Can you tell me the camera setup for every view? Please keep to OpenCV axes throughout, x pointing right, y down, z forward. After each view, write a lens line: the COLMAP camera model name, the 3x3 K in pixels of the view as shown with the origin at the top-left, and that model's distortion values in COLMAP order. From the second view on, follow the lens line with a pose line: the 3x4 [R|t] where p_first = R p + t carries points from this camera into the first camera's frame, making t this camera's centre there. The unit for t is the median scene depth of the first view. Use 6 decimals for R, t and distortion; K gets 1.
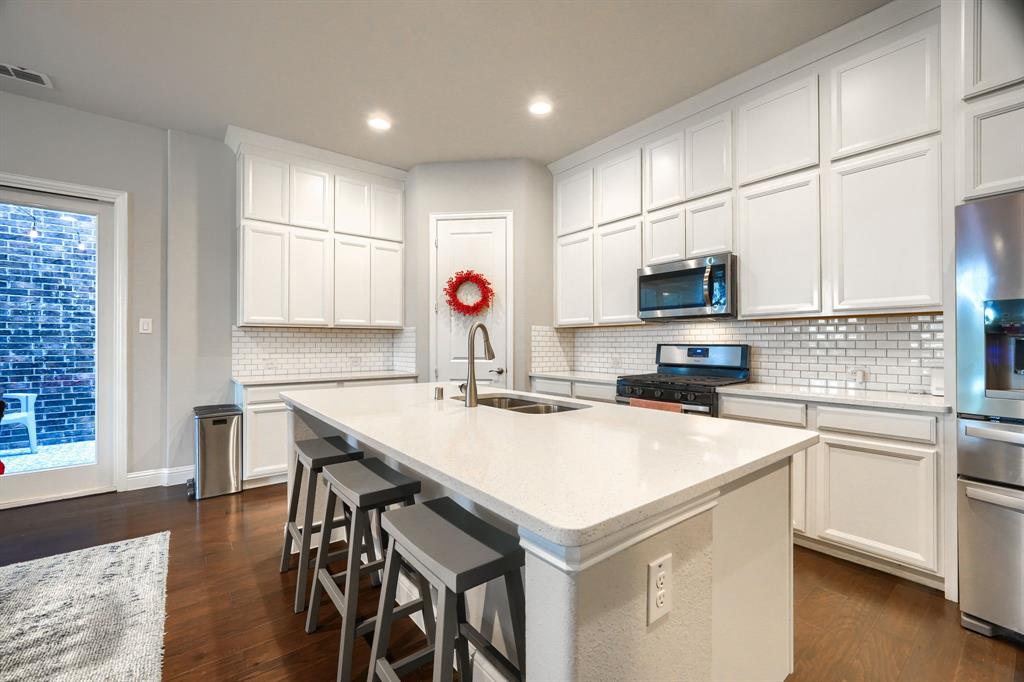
lens RADIAL K [[432.2, 0, 520.3], [0, 432.2, 341.3], [0, 0, 1]] dist [0.001480, 0.000562]
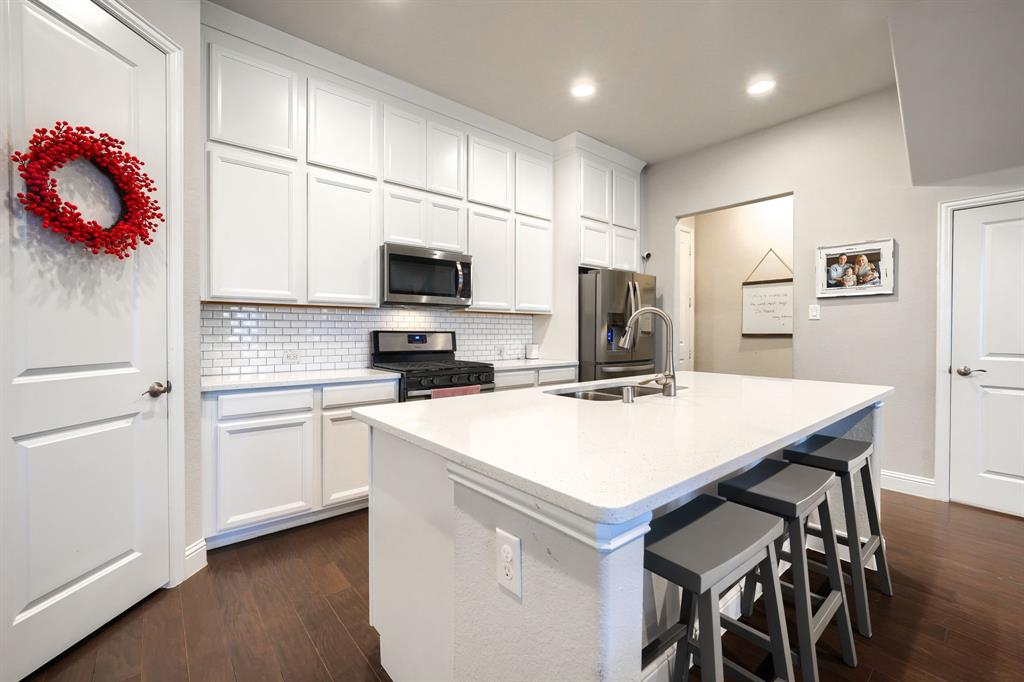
lens RADIAL K [[439.1, 0, 516.8], [0, 439.1, 333.9], [0, 0, 1]] dist [-0.002780, -0.000284]
pose [[-0.039769, -0.005266, 0.999195, -0.628739], [-0.008897, 0.999948, 0.004916, 0.005938], [-0.999169, -0.008694, -0.039814, 0.787171]]
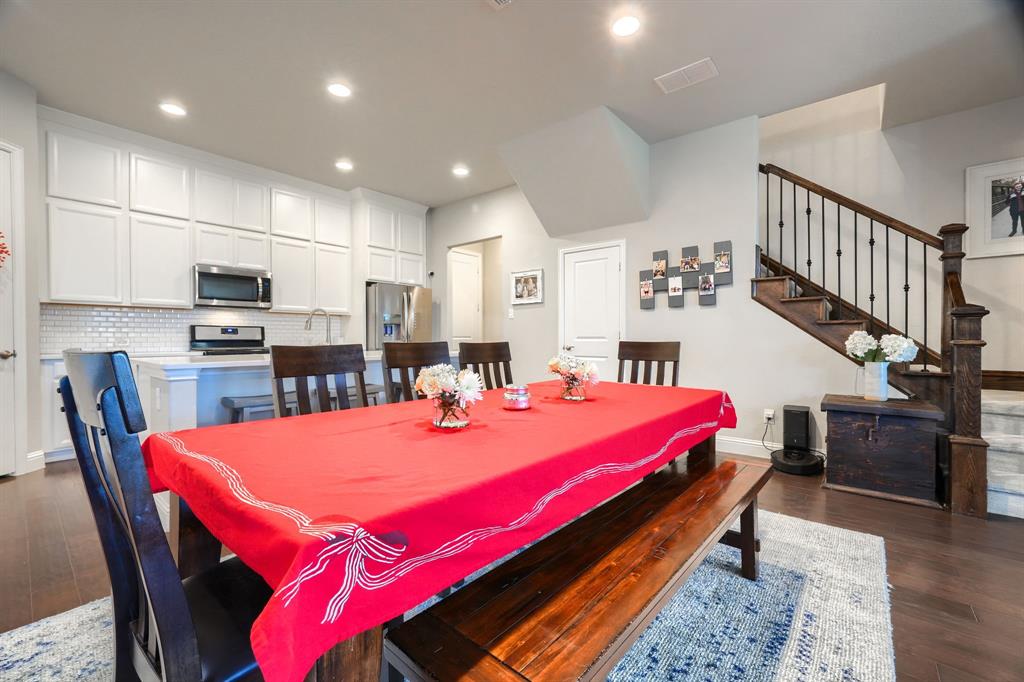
lens RADIAL K [[432.2, 0, 520.3], [0, 432.2, 341.3], [0, 0, 1]] dist [0.001480, 0.000562]
pose [[-0.204357, -0.007639, 0.978867, -1.190205], [-0.004523, 0.999966, 0.006860, 0.043811], [-0.978886, -0.003026, -0.204384, 0.331329]]
